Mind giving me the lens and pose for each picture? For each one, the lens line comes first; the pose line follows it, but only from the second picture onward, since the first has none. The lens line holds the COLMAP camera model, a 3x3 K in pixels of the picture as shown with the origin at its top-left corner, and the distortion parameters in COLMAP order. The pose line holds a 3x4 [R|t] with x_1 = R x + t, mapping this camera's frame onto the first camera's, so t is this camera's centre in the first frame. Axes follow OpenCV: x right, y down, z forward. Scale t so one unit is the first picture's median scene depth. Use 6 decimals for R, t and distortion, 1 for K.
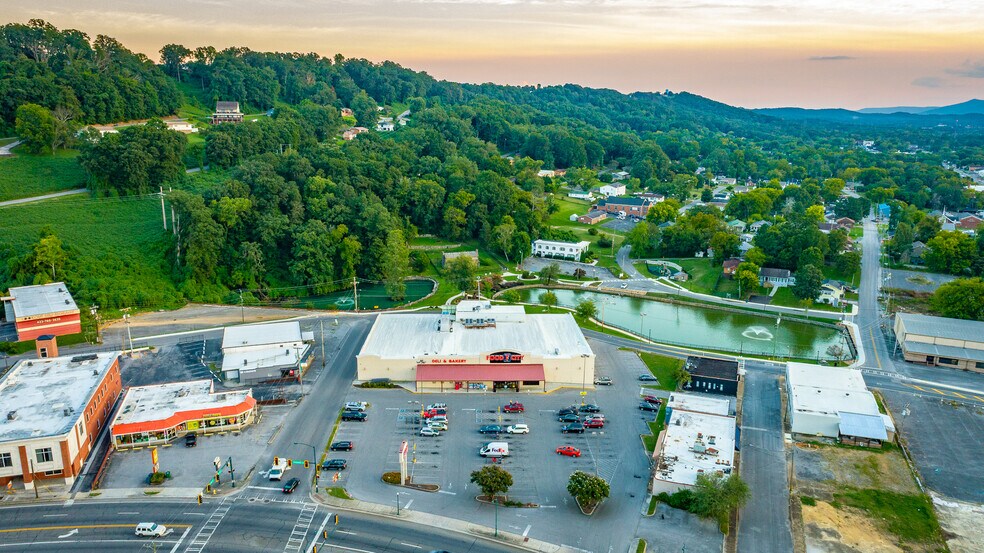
lens RADIAL K [[674.0, 0, 493.7], [0, 674.0, 278.3], [0, 0, 1]] dist [-0.005922, 0.004981]
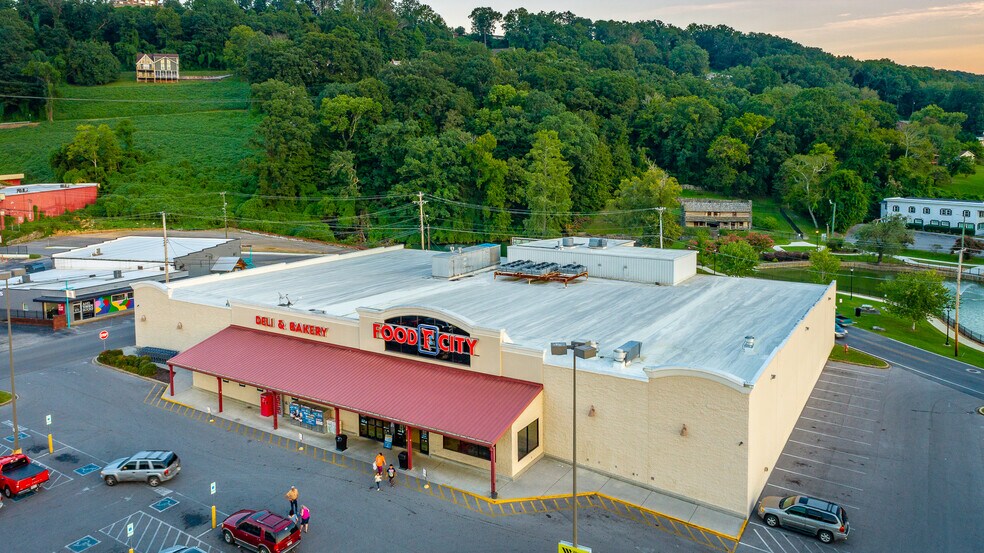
lens RADIAL K [[703.3, 0, 492.5], [0, 703.3, 199.8], [0, 0, 1]] dist [-0.008223, 0.005743]
pose [[0.831424, 0.023217, -0.555153, 0.160069], [-0.114270, 0.984915, -0.129945, 0.073572], [0.543761, 0.171477, 0.821535, 0.587396]]
